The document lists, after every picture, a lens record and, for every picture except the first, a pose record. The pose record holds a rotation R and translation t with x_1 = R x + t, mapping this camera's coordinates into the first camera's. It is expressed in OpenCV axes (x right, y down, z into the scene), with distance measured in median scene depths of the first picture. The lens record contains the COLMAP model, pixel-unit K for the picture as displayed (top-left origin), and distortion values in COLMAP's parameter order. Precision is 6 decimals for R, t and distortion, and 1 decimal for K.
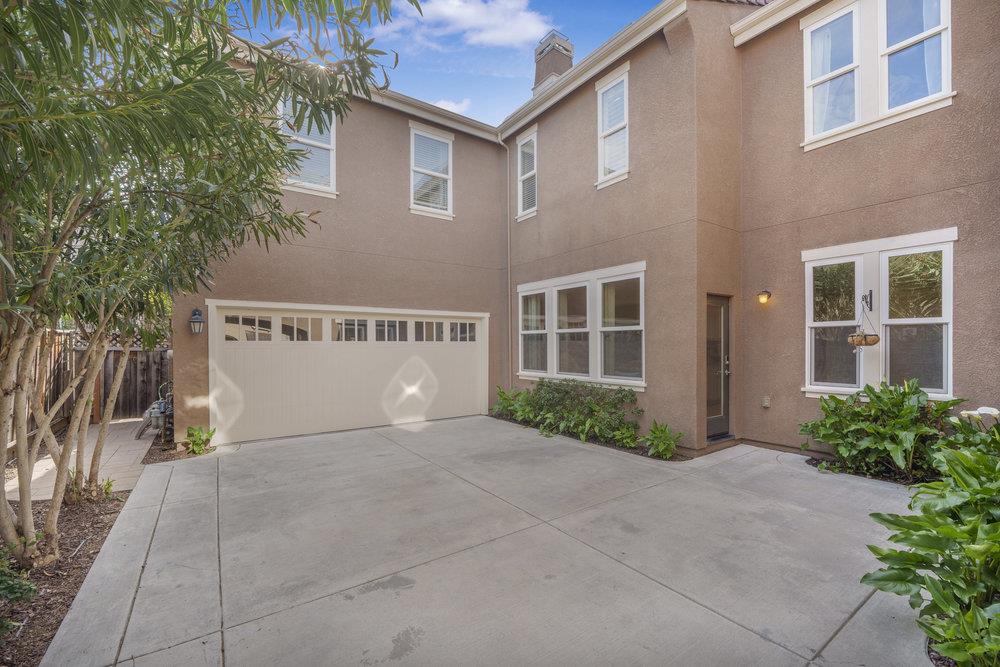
lens RADIAL K [[415.1, 0, 496.1], [0, 415.1, 346.0], [0, 0, 1]] dist [-0.001312, -0.000531]
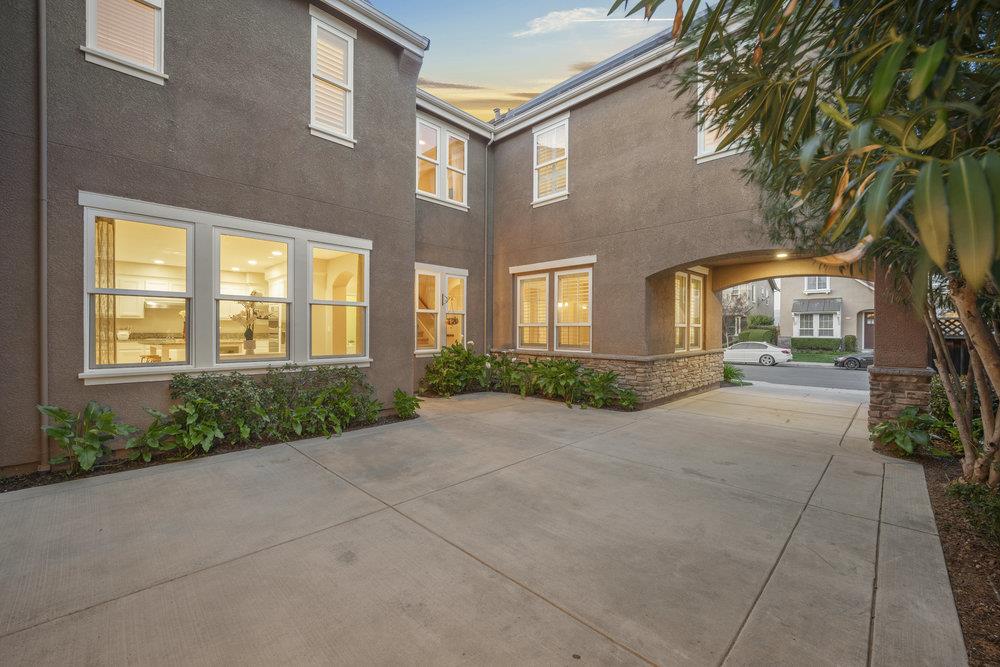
lens RADIAL K [[404.5, 0, 501.2], [0, 404.5, 330.4], [0, 0, 1]] dist [-0.000636, -0.000037]
pose [[-0.194843, 0.000723, 0.980834, -0.820216], [-0.000804, 0.999999, -0.000896, 0.025497], [-0.980834, -0.000963, -0.194843, 1.033579]]
